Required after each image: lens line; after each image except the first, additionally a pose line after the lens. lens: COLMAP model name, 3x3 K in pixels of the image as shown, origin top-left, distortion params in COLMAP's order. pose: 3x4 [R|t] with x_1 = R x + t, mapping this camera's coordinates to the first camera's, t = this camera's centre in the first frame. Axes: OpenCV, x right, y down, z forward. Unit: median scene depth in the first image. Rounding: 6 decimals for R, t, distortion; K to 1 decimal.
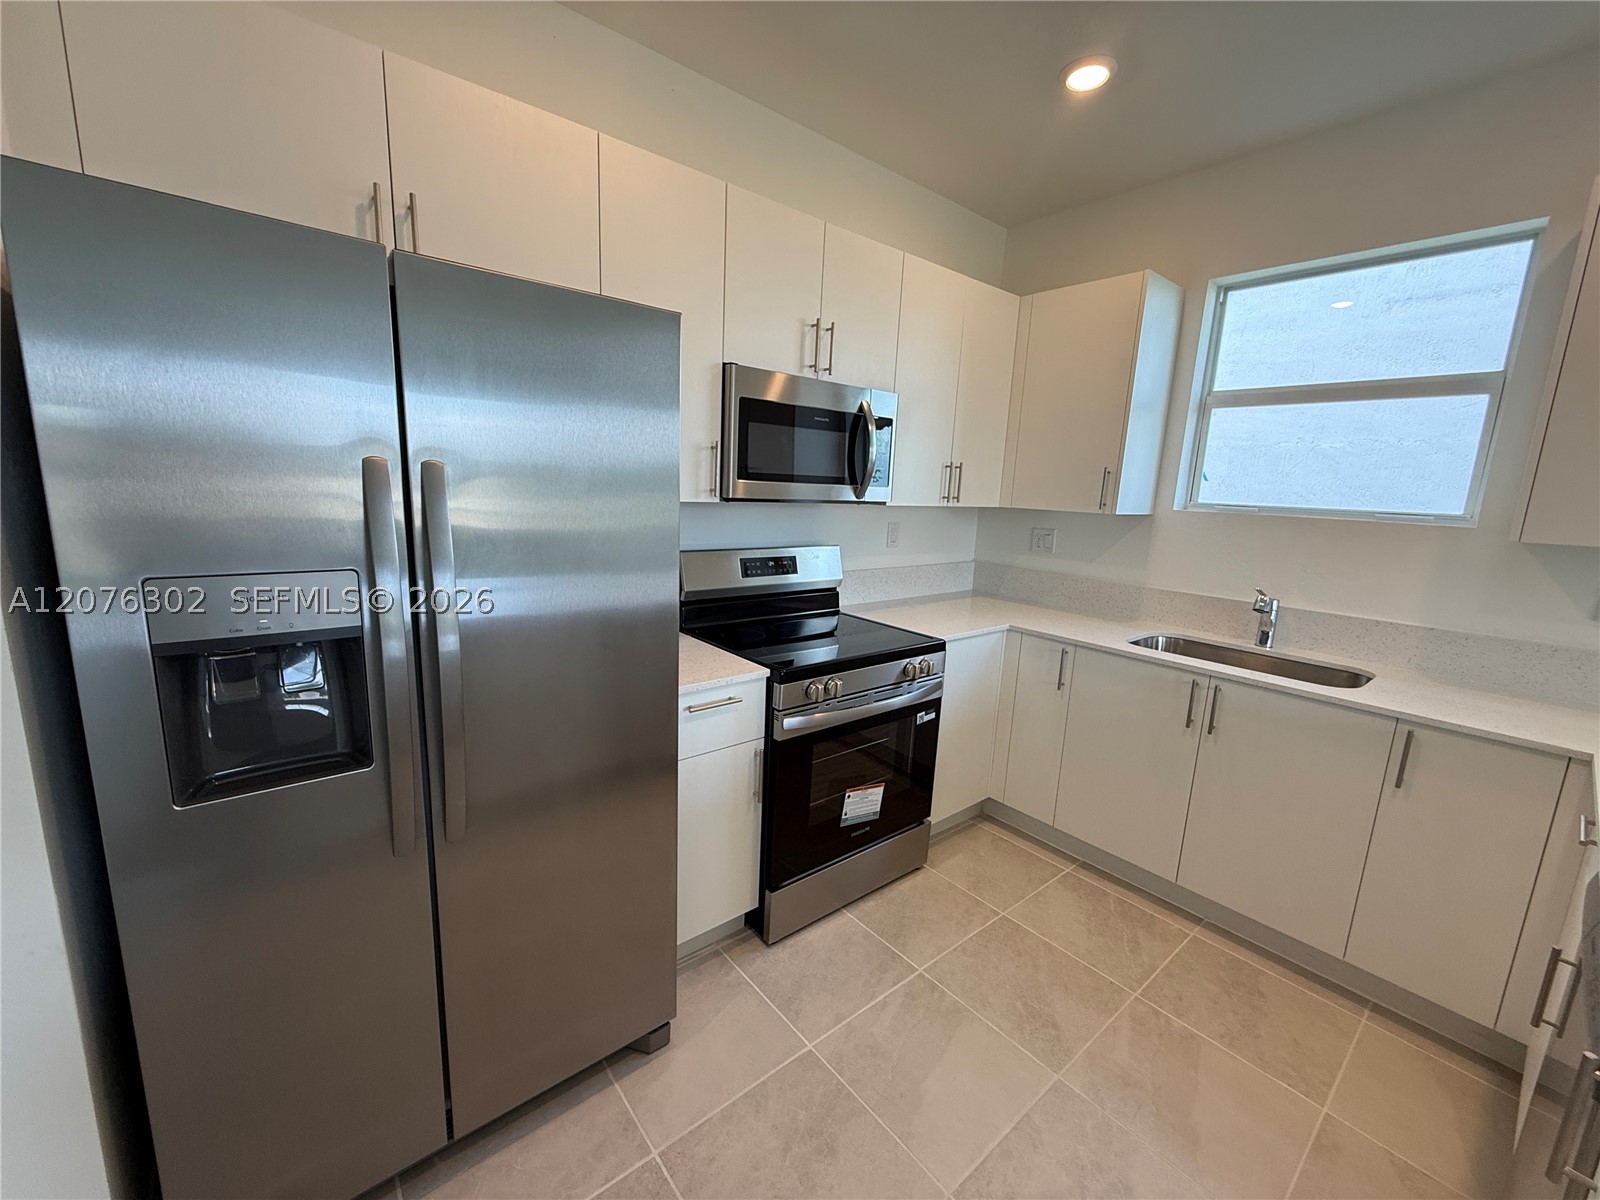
lens RADIAL K [[637.3, 0, 793.7], [0, 637.3, 600.8], [0, 0, 1]] dist [0.000123, 0.000039]
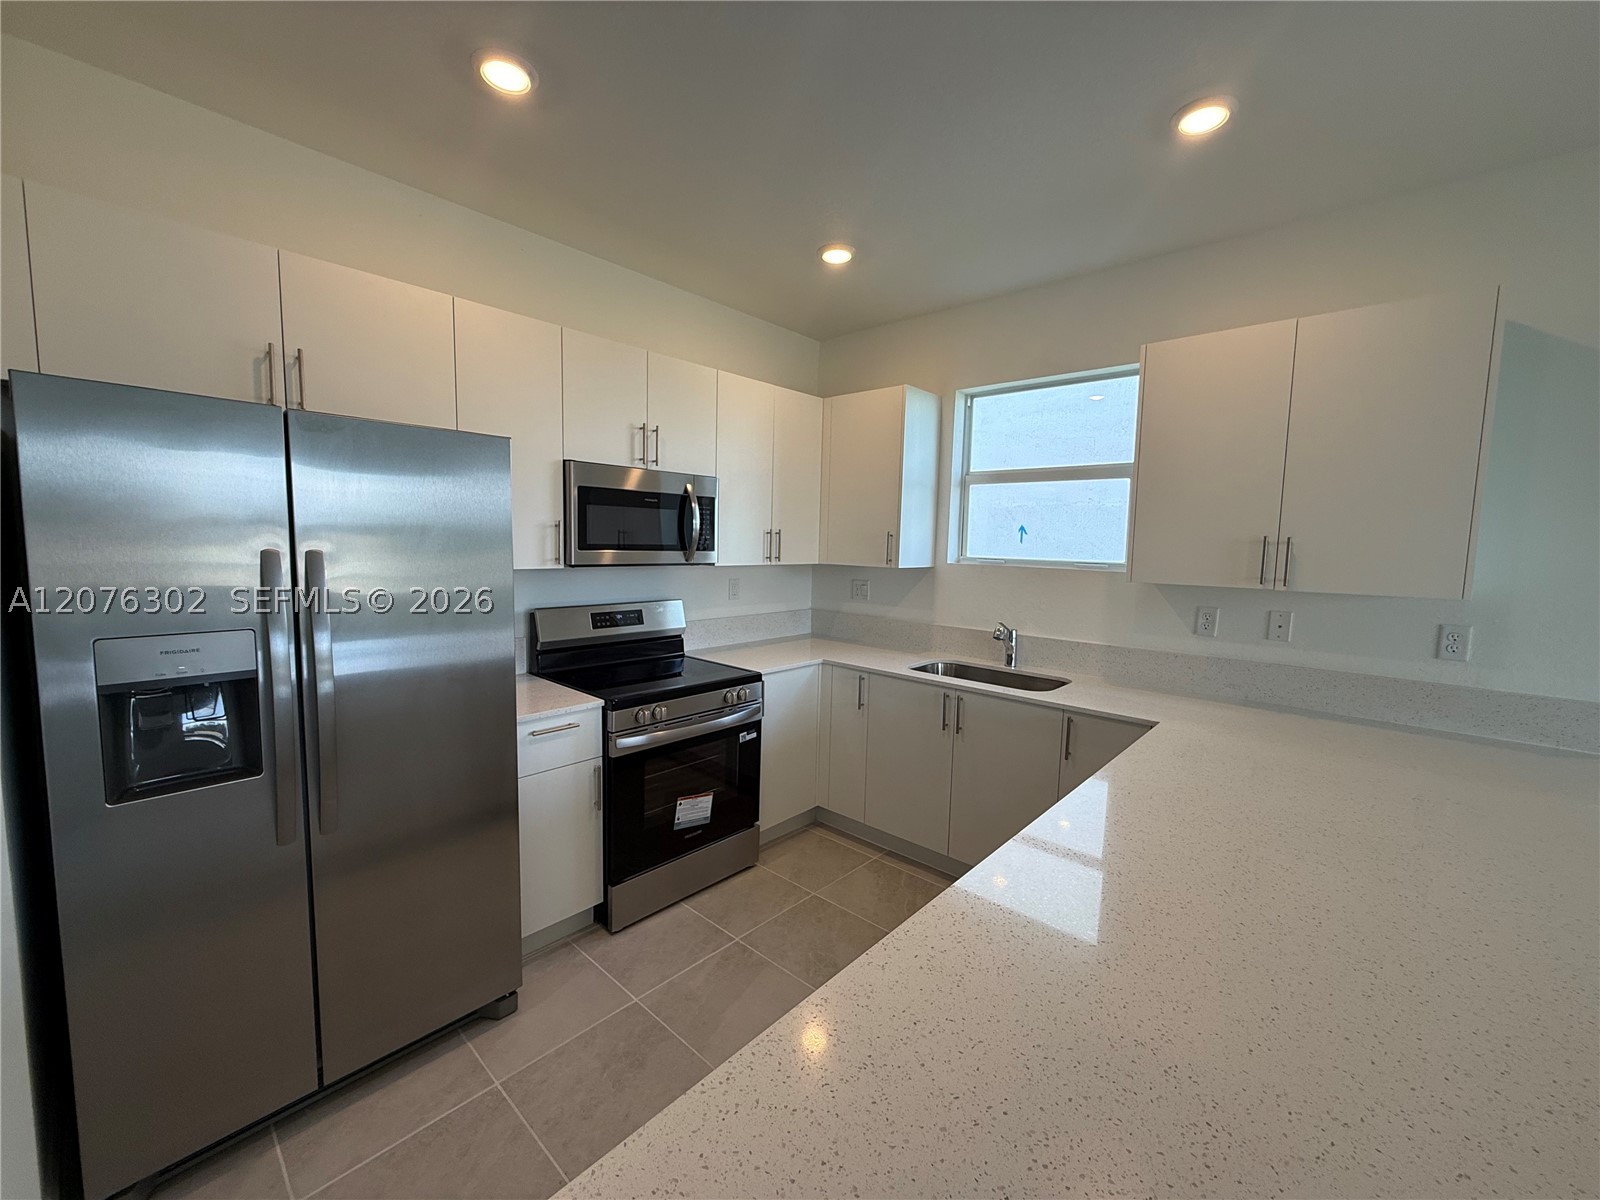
lens RADIAL K [[637.3, 0, 793.7], [0, 637.3, 600.8], [0, 0, 1]] dist [0.000123, 0.000039]
pose [[0.989726, -0.033393, 0.139024, 0.144769], [0.044866, 0.995766, -0.080229, 0.026921], [-0.135756, 0.085642, 0.987034, -0.269136]]
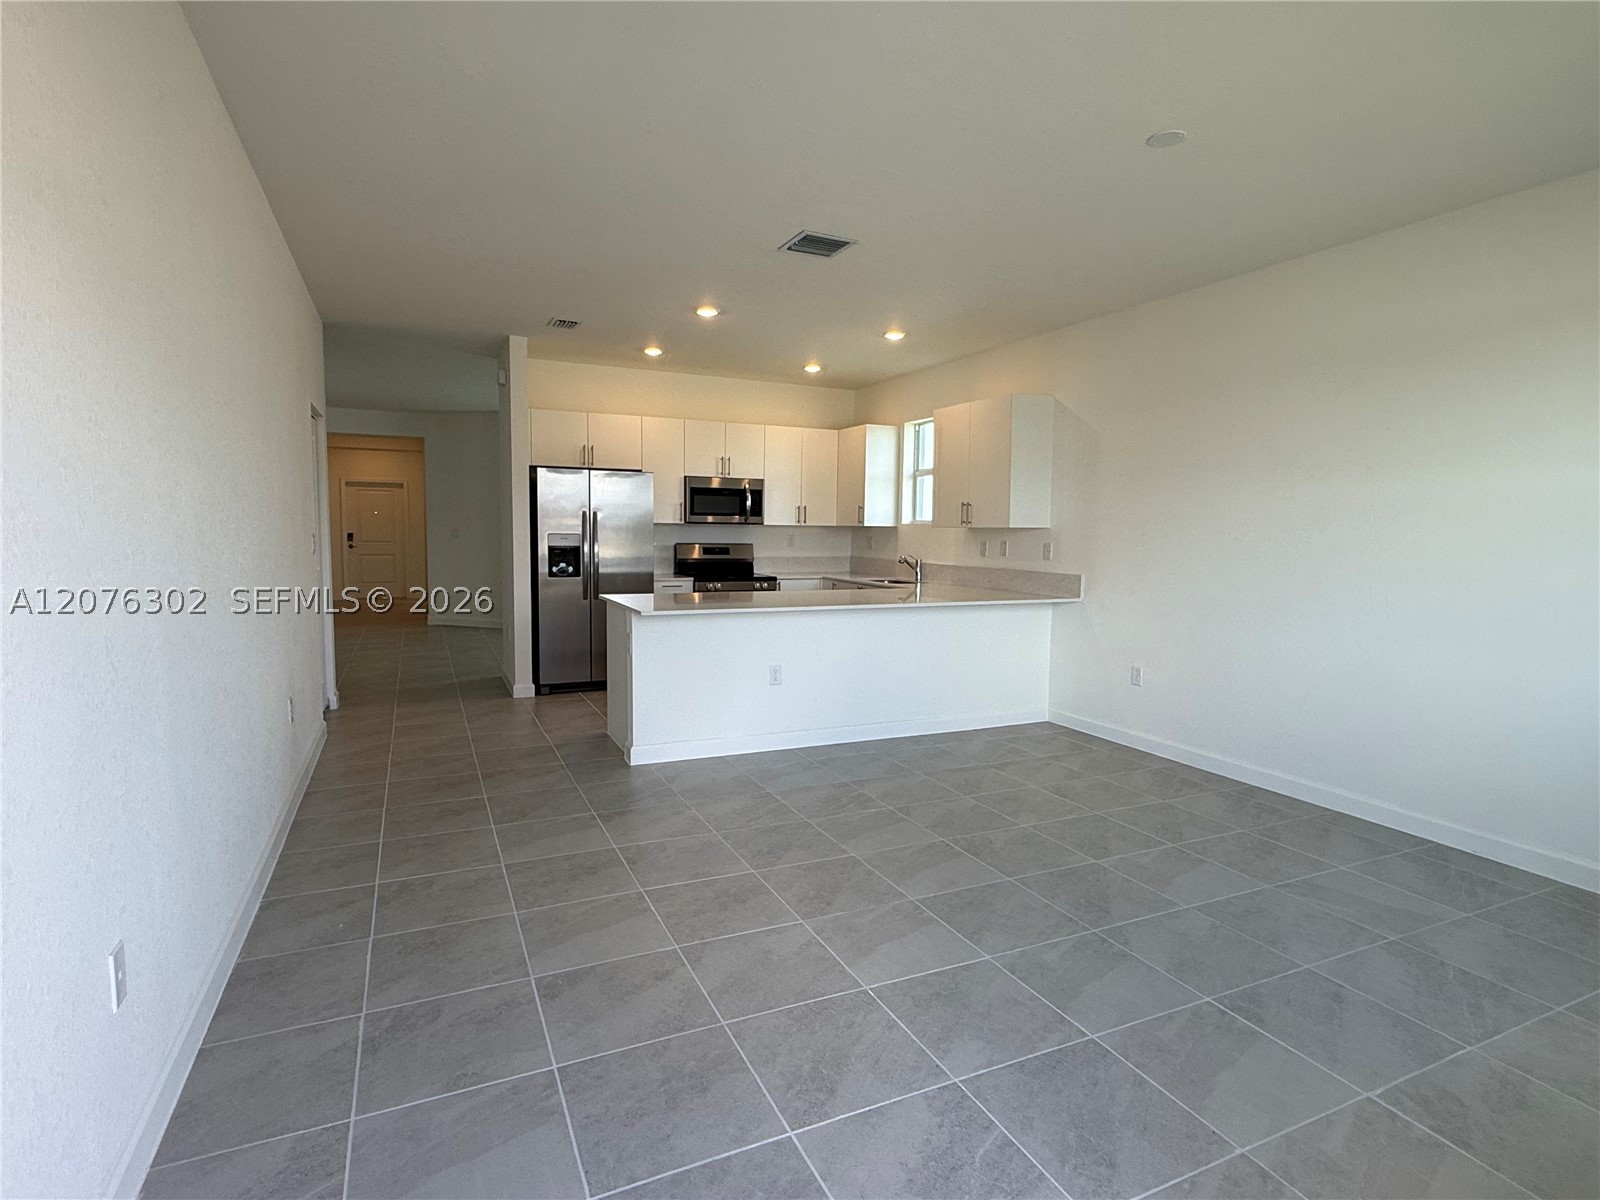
lens RADIAL K [[826.4, 0, 796.5], [0, 826.4, 604.3], [0, 0, 1]] dist [0.000617, 0.000171]
pose [[0.967590, -0.006950, -0.252432, 1.230722], [-0.018465, 0.994998, -0.098173, 0.529148], [0.251852, 0.099652, 0.962621, -2.265172]]
